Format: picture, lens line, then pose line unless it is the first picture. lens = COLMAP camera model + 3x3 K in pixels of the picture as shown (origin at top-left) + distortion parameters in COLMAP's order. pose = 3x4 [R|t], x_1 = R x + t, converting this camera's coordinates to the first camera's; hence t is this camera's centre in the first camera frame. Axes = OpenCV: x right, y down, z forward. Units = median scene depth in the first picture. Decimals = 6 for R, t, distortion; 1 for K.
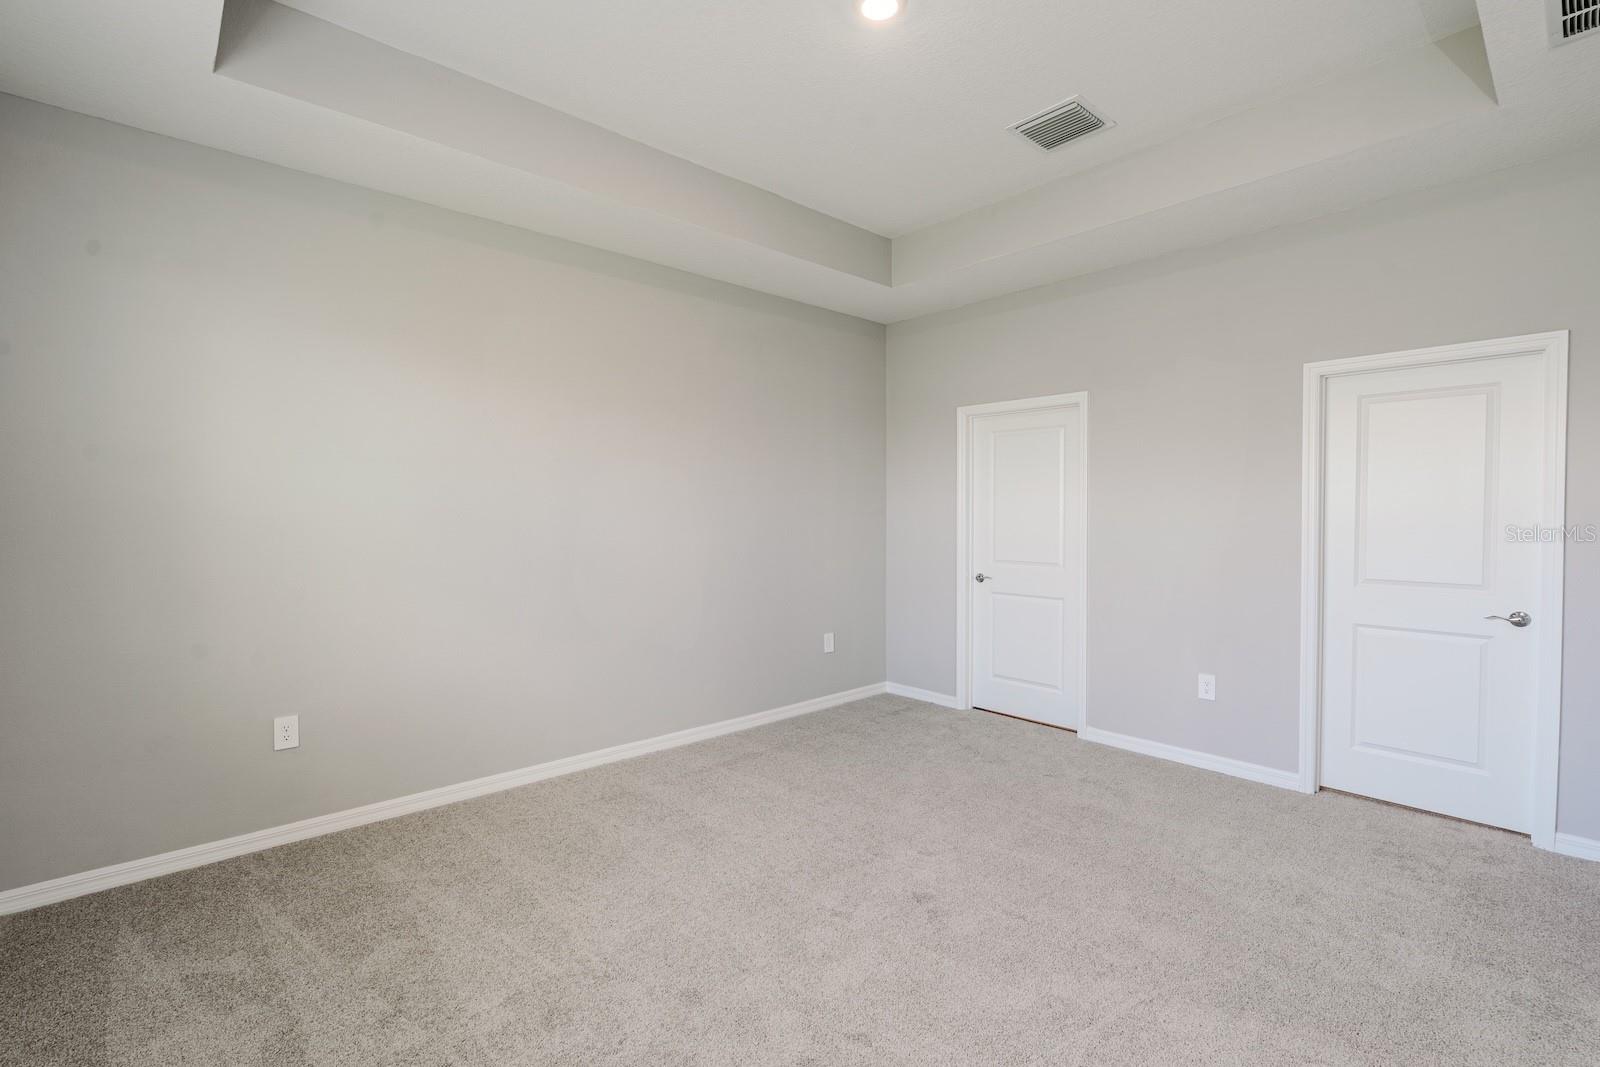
lens RADIAL K [[736.2, 0, 802.5], [0, 736.2, 527.8], [0, 0, 1]] dist [-0.002496, 0.001599]
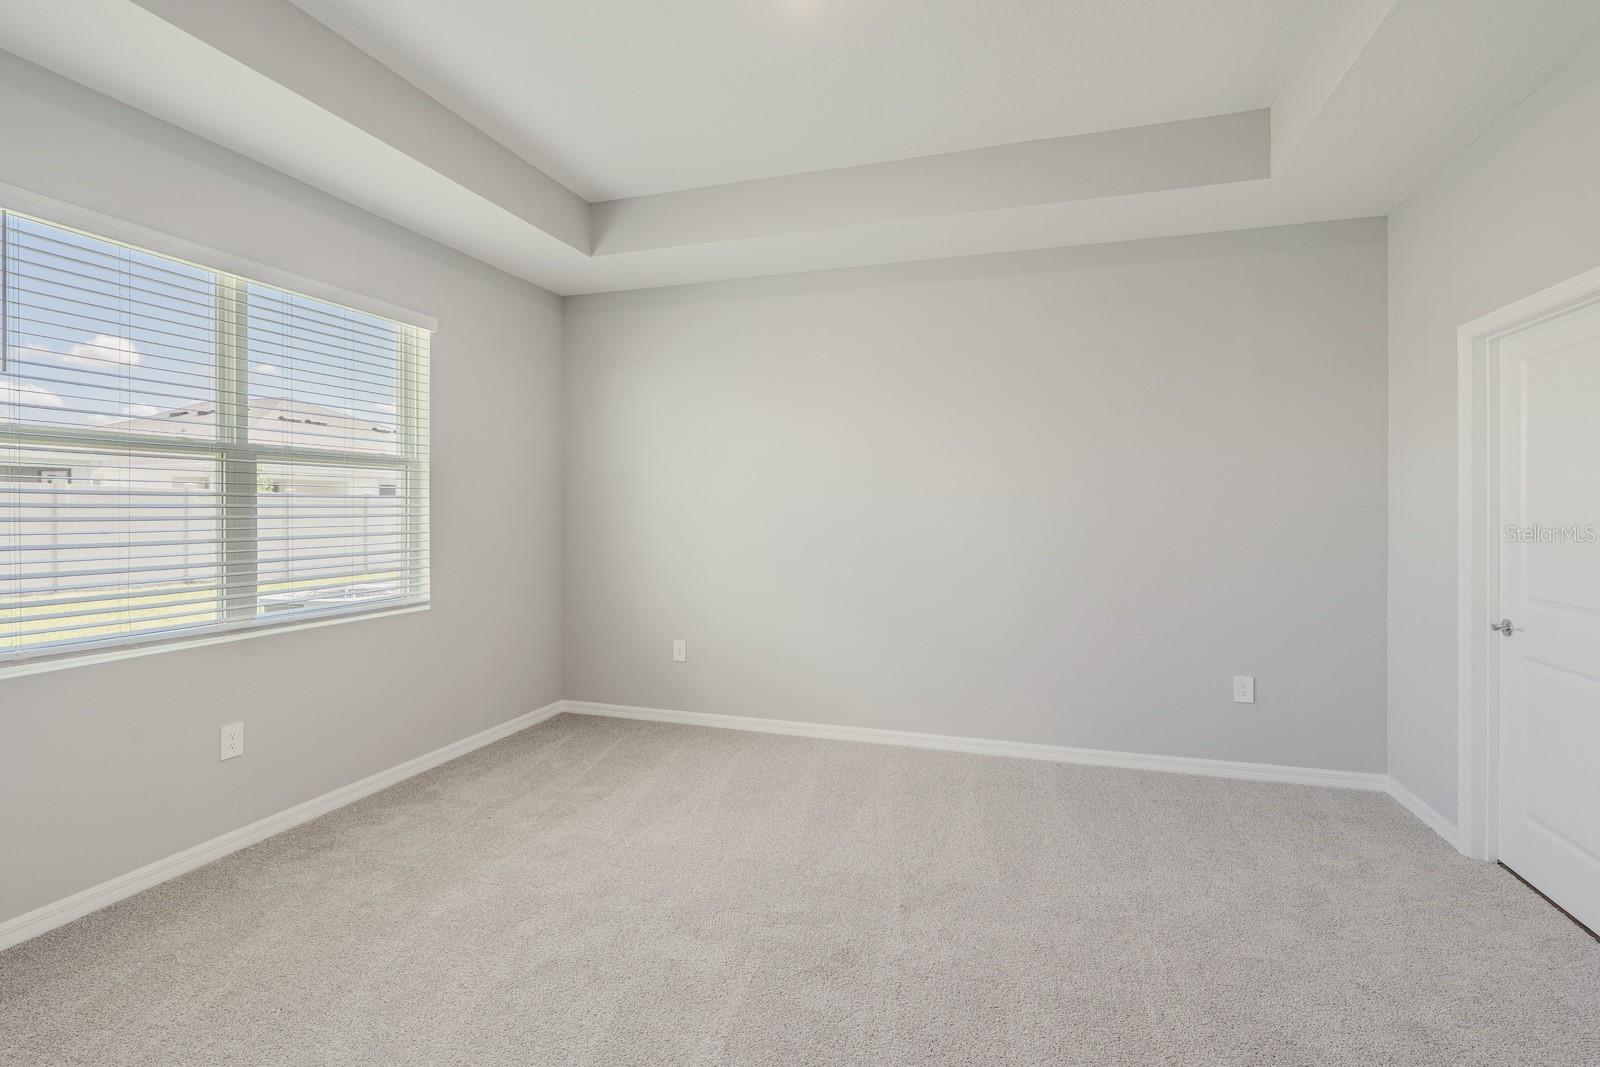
lens RADIAL K [[744.6, 0, 800.5], [0, 744.6, 509.5], [0, 0, 1]] dist [0.000404, 0.000252]
pose [[0.492335, 0.004563, -0.870394, 0.597858], [-0.017557, 0.999835, -0.004689, -0.011189], [0.870229, 0.017590, 0.492334, 0.343252]]
